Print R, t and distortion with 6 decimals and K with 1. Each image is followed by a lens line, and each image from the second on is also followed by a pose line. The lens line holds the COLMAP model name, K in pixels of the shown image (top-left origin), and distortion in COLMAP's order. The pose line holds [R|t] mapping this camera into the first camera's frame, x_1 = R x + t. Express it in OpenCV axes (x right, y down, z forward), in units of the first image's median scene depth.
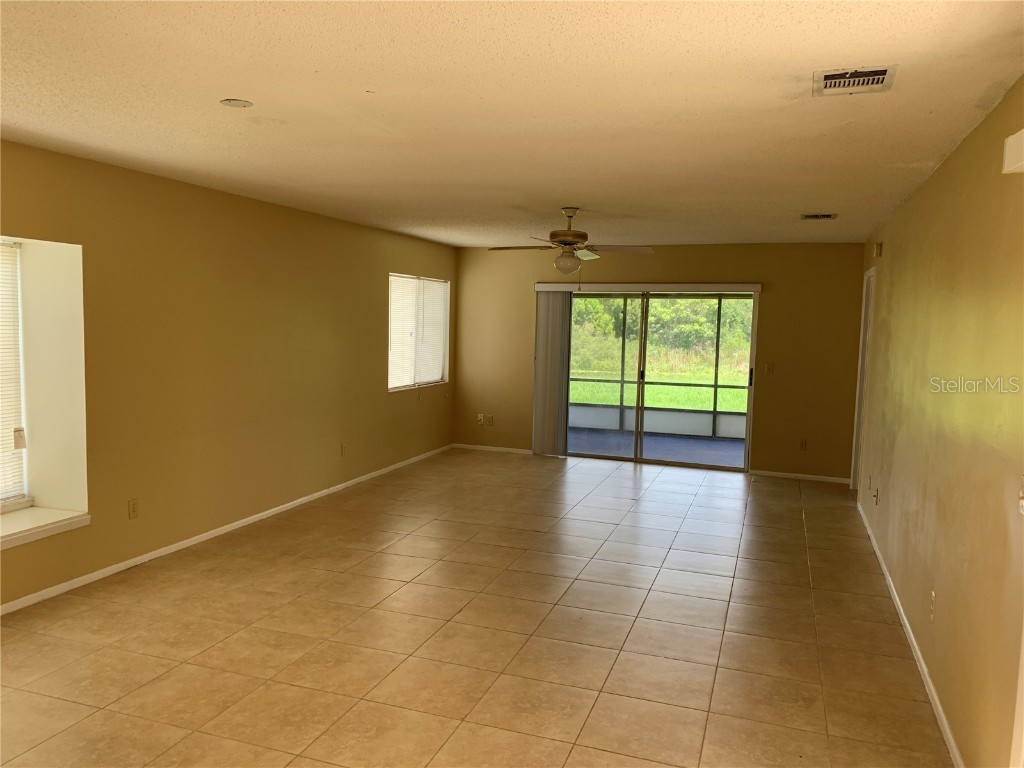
lens RADIAL K [[779.1, 0, 507.5], [0, 779.1, 374.5], [0, 0, 1]] dist [0.012396, -0.001178]
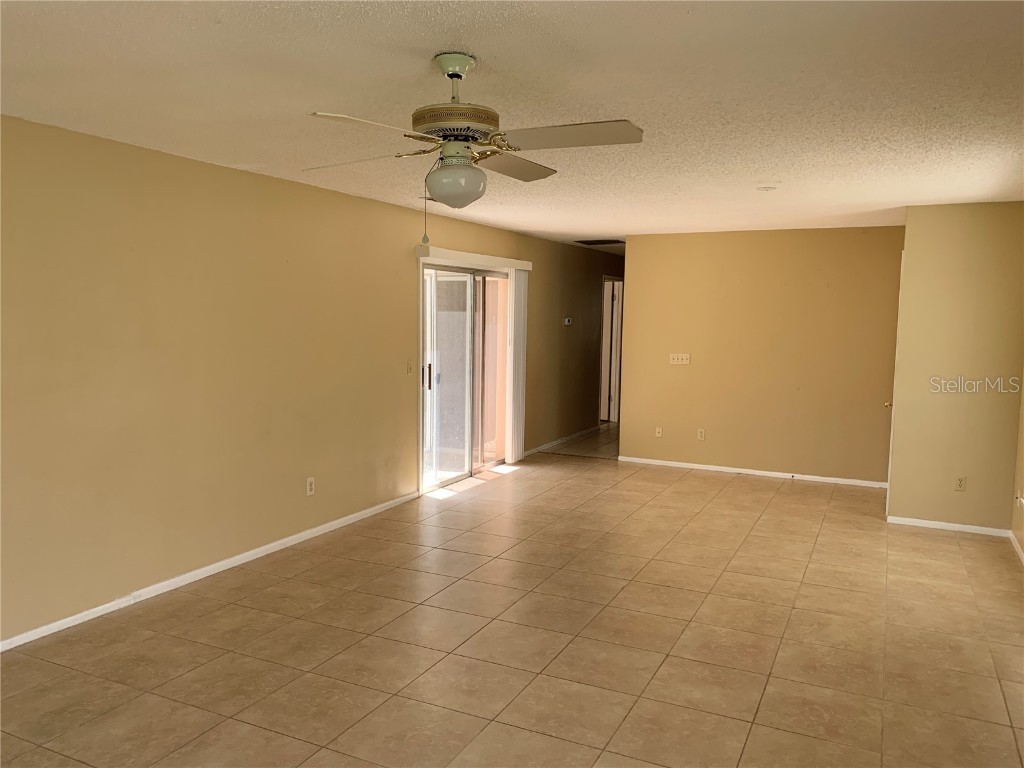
lens RADIAL K [[779.1, 0, 513.0], [0, 779.1, 384.2], [0, 0, 1]] dist [0.012396, -0.001178]
pose [[-0.992721, -0.049199, 0.109931, -0.015224], [-0.030116, 0.985165, 0.168947, -0.152884], [-0.116612, 0.164406, -0.979476, 2.085733]]
